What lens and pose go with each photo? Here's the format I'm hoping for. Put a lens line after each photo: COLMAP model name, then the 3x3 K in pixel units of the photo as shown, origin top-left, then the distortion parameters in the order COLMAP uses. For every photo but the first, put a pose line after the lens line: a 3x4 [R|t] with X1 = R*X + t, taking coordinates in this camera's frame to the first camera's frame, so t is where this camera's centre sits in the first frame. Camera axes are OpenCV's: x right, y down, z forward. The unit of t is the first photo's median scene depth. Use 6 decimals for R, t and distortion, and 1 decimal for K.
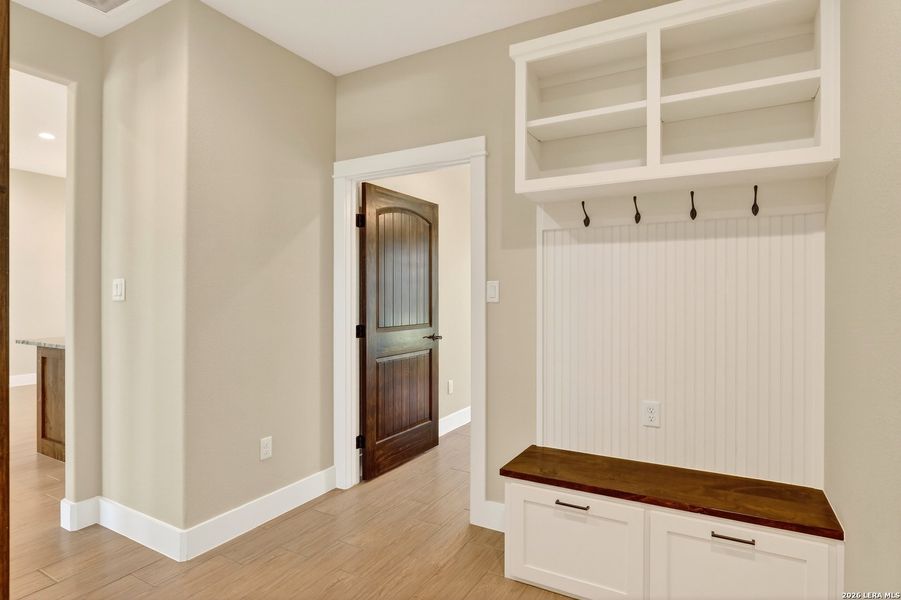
lens RADIAL K [[456.7, 0, 451.9], [0, 456.7, 302.2], [0, 0, 1]] dist [-0.024815, -0.000006]
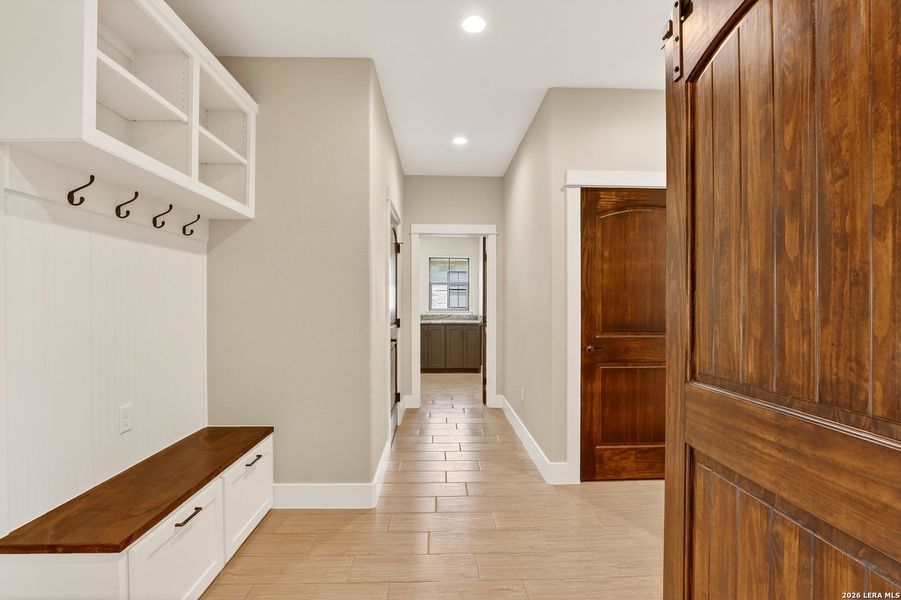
lens RADIAL K [[400.6, 0, 450.1], [0, 400.6, 303.5], [0, 0, 1]] dist [-0.046786, -0.000082]
pose [[-0.499290, -0.004620, 0.866423, -0.619870], [0.003840, 0.999964, 0.007544, -0.001770], [-0.866426, 0.007094, -0.499255, 0.817535]]
